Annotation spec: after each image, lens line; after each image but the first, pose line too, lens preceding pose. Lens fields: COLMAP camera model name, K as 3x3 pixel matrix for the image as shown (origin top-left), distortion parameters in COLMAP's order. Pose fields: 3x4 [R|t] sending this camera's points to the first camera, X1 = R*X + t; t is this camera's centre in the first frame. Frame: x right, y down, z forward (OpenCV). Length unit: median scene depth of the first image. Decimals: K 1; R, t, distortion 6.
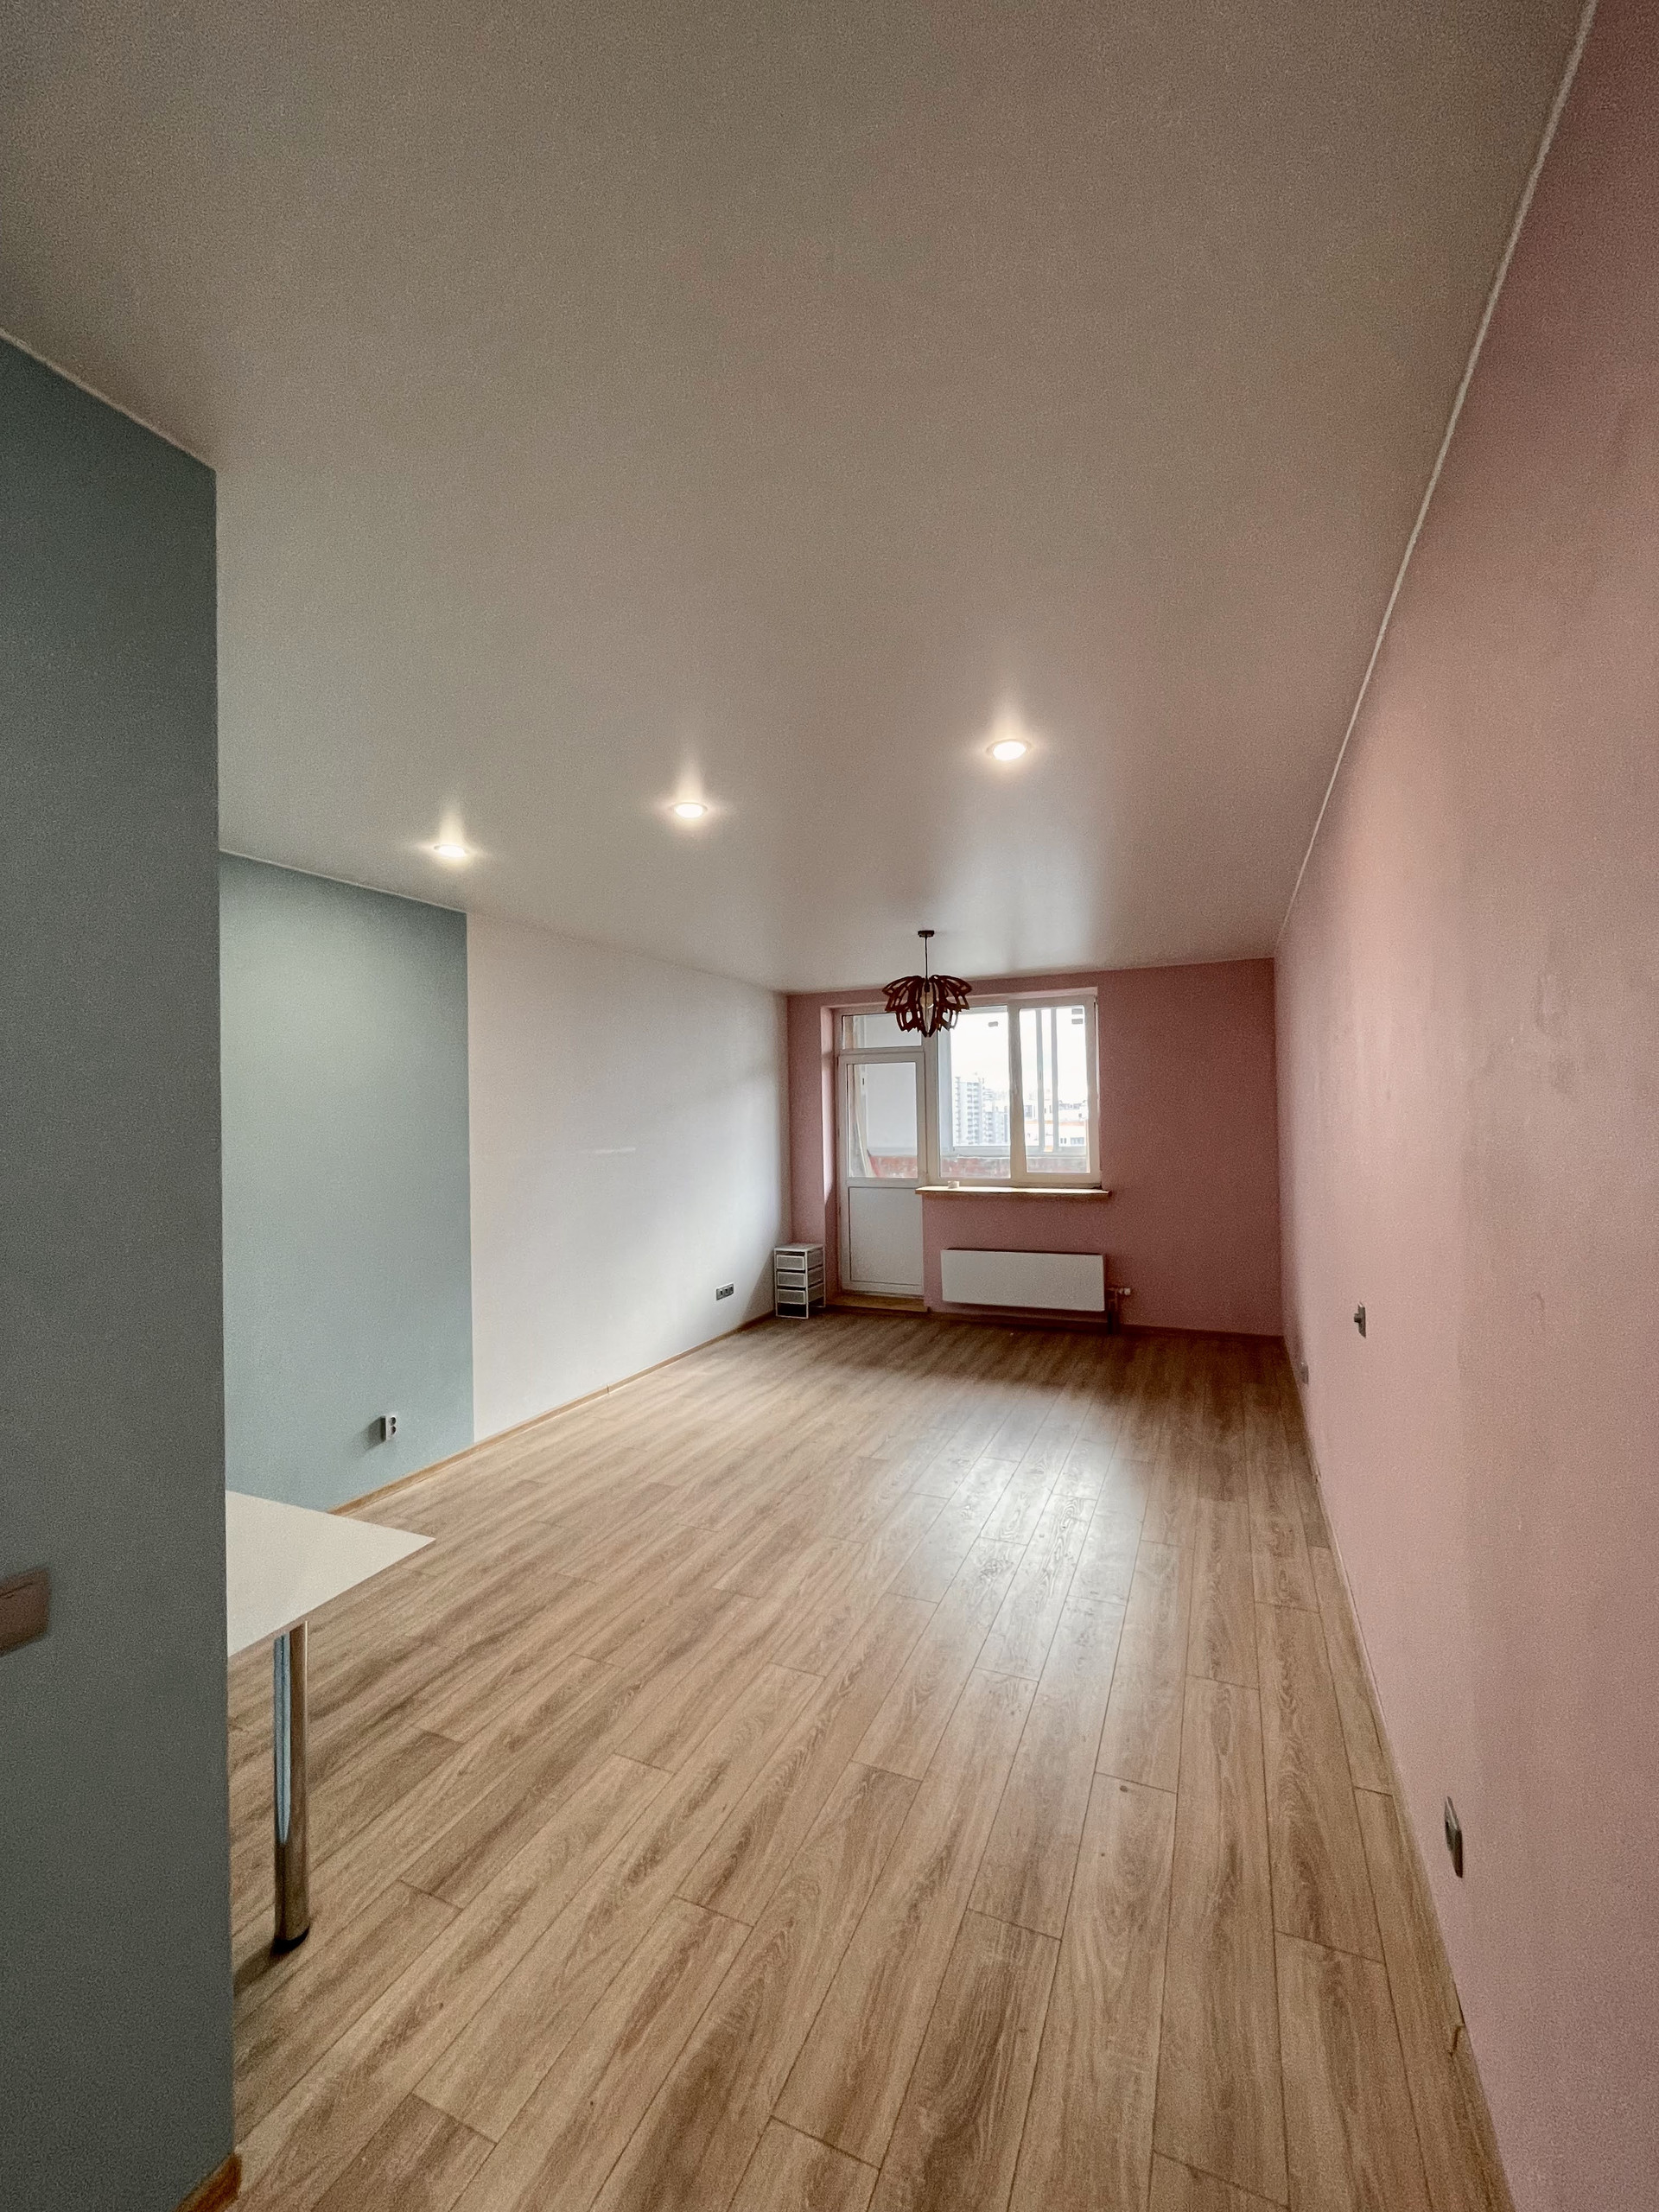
lens RADIAL K [[894.7, 0, 830.7], [0, 894.7, 1101.2], [0, 0, 1]] dist [0.000169, 0.000042]
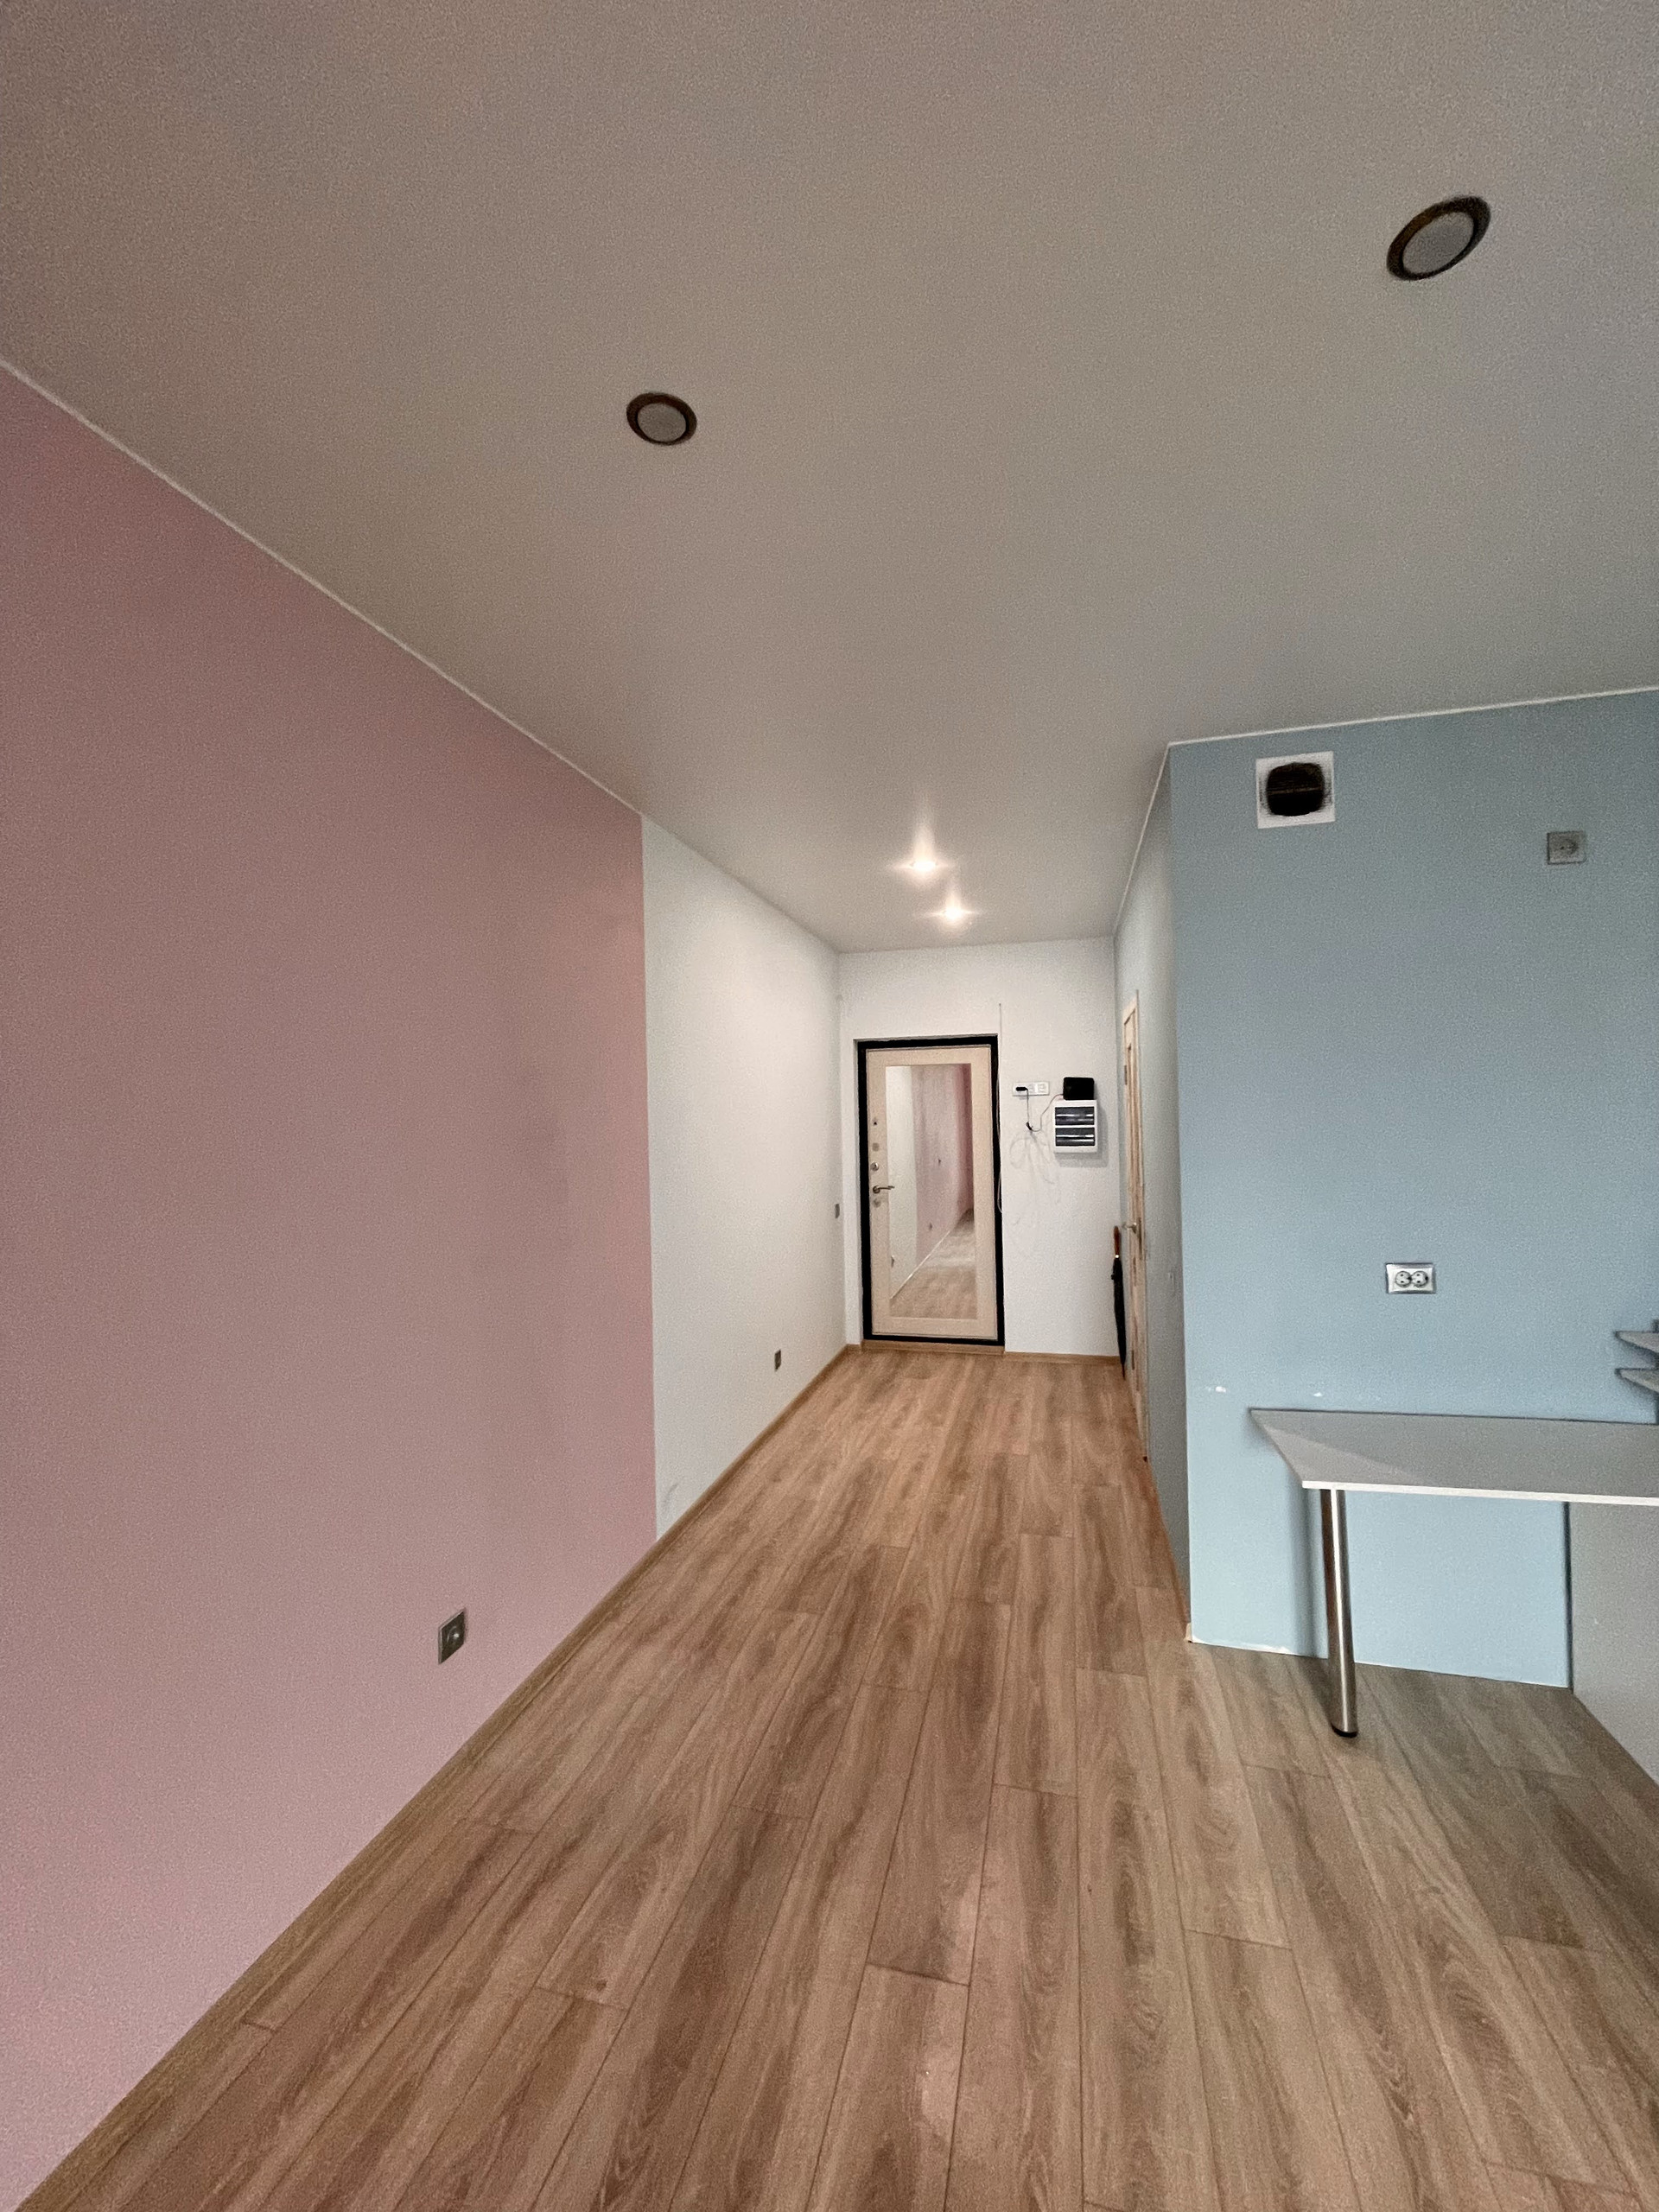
lens RADIAL K [[894.7, 0, 831.1], [0, 894.7, 1101.4], [0, 0, 1]] dist [0.000169, 0.000042]
pose [[-0.986788, 0.032805, -0.158660, 0.249270], [0.037273, 0.998986, -0.025265, 0.054435], [0.157671, -0.030845, -0.987010, 1.937090]]
